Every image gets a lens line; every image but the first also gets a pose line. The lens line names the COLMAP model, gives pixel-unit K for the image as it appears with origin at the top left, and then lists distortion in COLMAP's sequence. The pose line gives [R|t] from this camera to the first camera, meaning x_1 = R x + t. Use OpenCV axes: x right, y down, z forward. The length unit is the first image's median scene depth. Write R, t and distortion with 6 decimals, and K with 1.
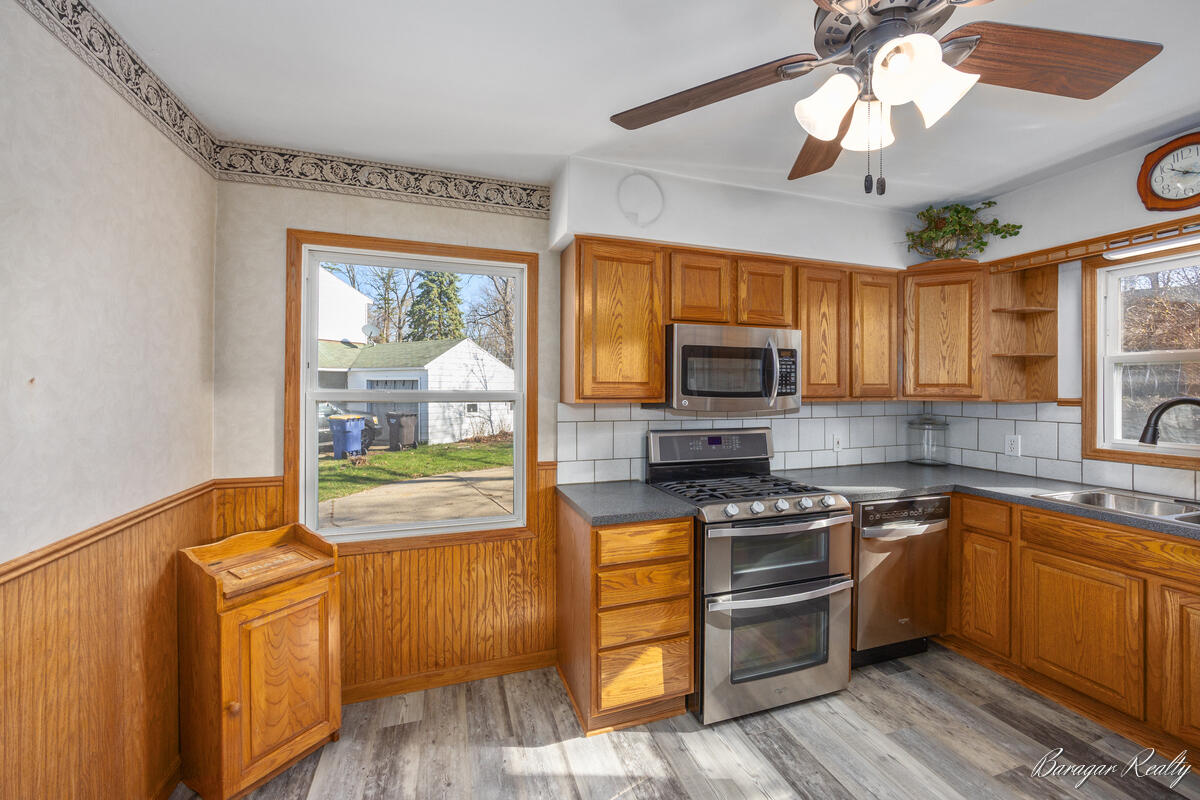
lens RADIAL K [[483.3, 0, 598.5], [0, 483.3, 396.6], [0, 0, 1]] dist [0.000041, -0.000274]
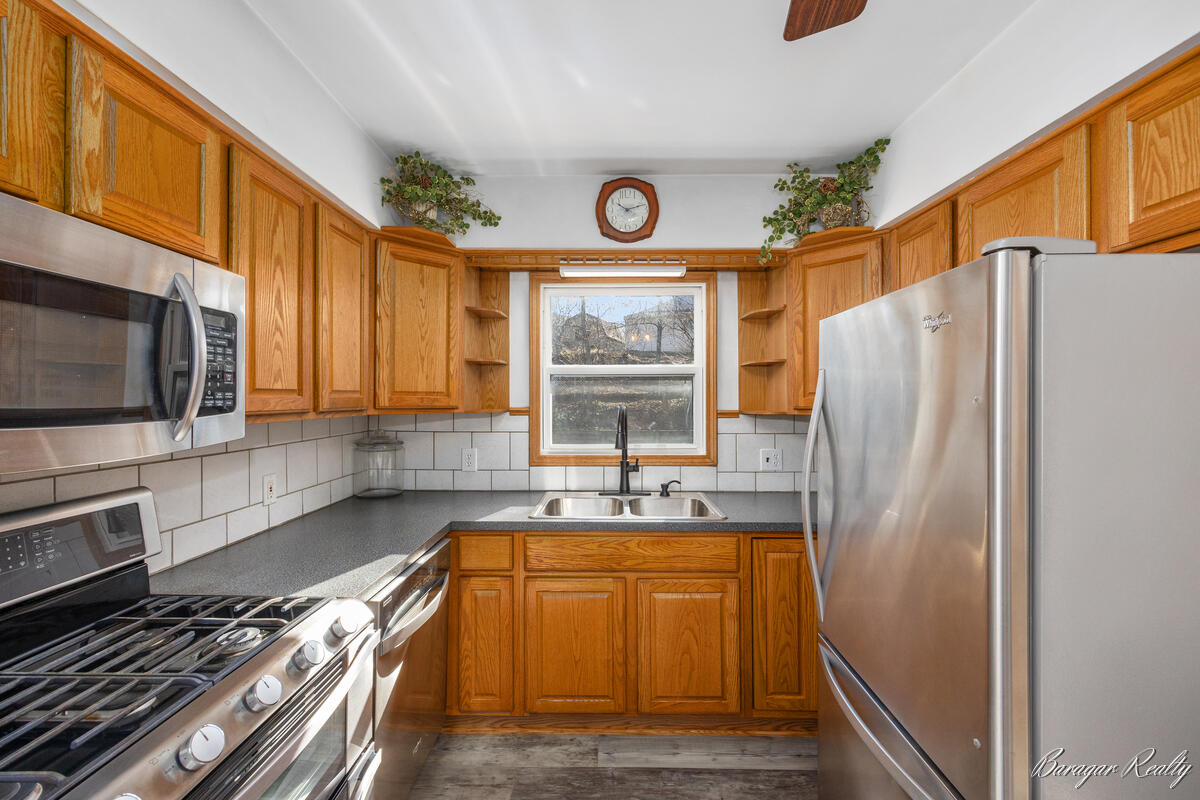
lens RADIAL K [[483.3, 0, 598.5], [0, 483.3, 396.6], [0, 0, 1]] dist [0.000041, -0.000274]
pose [[0.320372, 0.001475, 0.947291, 0.075342], [0.013716, 0.999887, -0.006195, -0.010259], [-0.947192, 0.014978, 0.320316, 0.507373]]
